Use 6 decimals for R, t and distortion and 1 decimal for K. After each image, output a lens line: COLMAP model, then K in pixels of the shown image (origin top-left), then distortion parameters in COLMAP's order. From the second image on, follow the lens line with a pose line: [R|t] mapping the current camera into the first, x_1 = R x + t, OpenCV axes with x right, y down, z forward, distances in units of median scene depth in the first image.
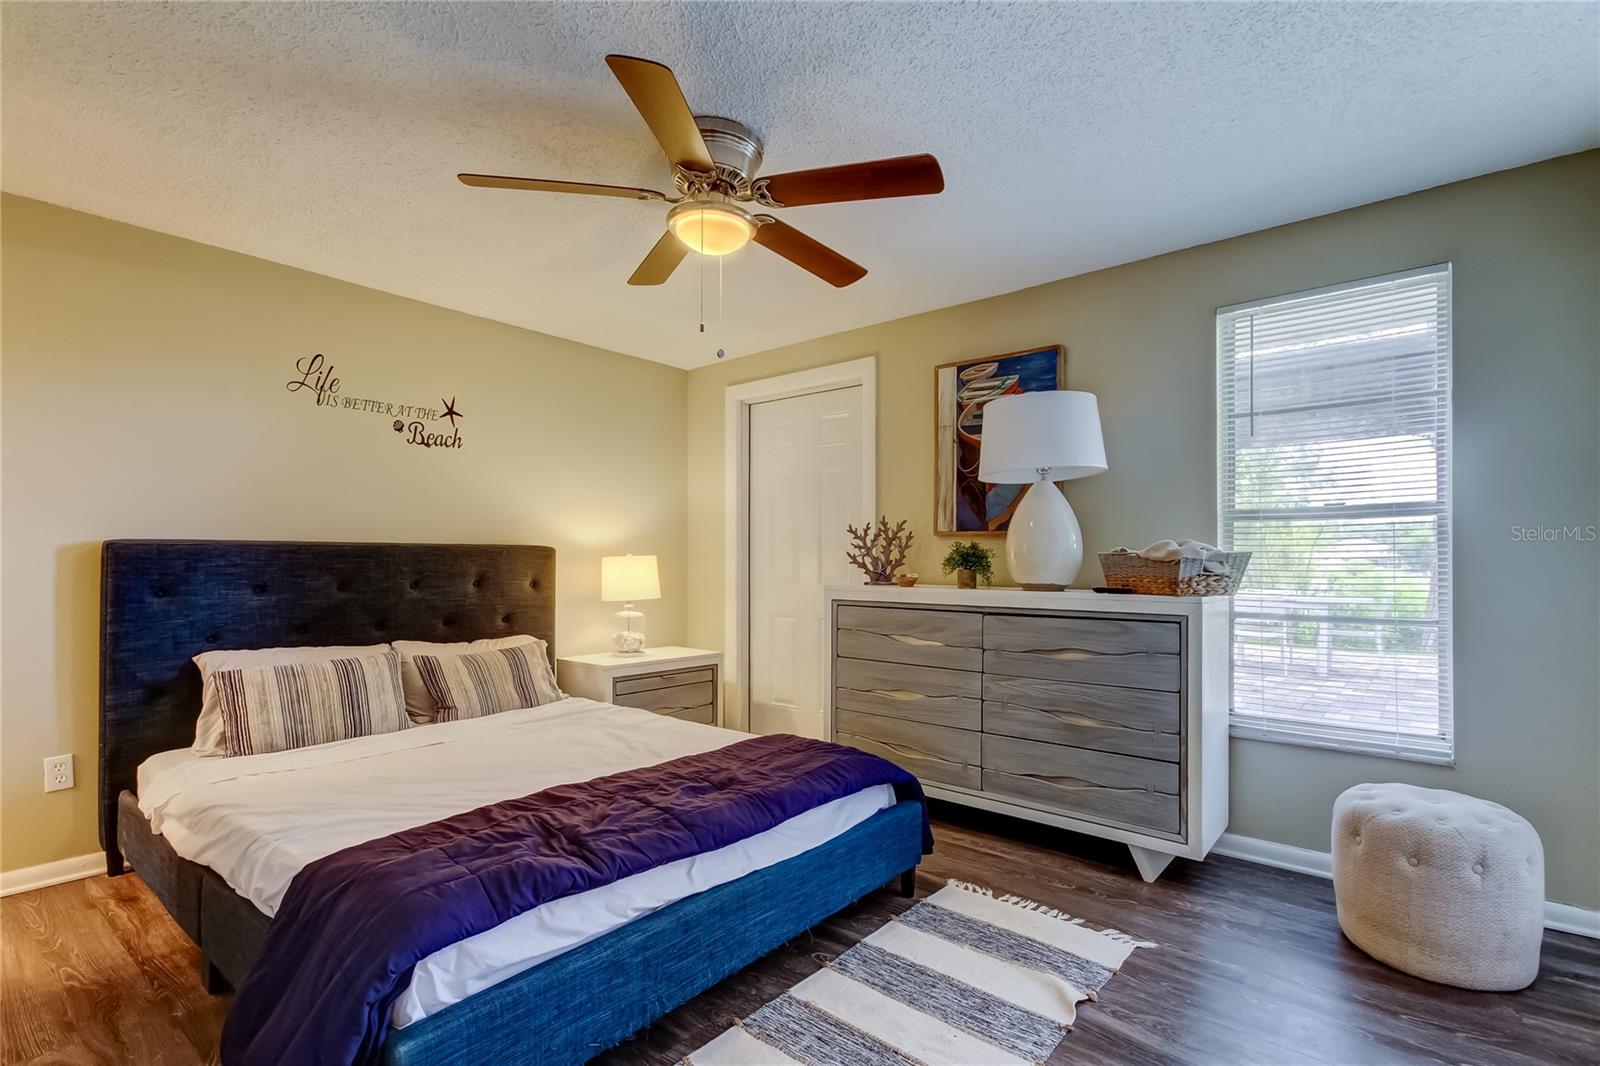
lens RADIAL K [[749.4, 0, 798.6], [0, 749.4, 545.9], [0, 0, 1]] dist [0.027638, -0.004394]
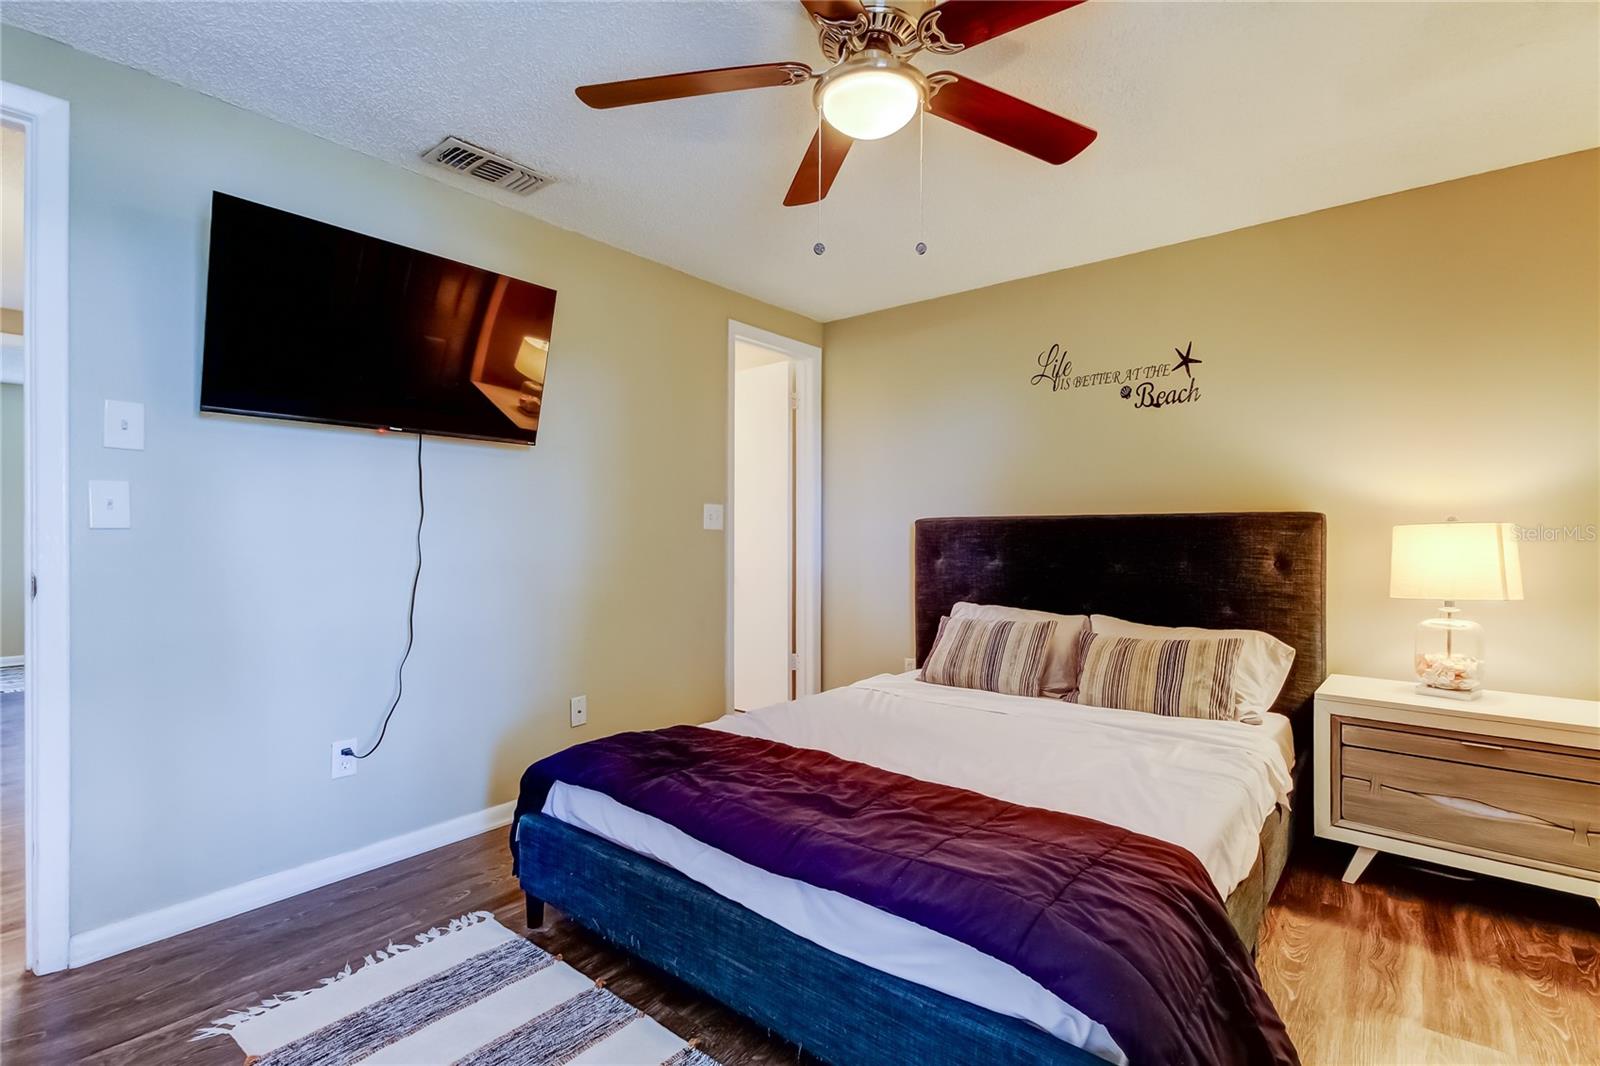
lens RADIAL K [[749.4, 0, 808.0], [0, 749.4, 535.9], [0, 0, 1]] dist [0.027638, -0.004394]
pose [[0.012884, -0.001171, -0.999916, 0.412632], [0.018128, 0.999835, -0.000937, 0.016401], [0.999753, -0.018115, 0.012903, 0.574633]]
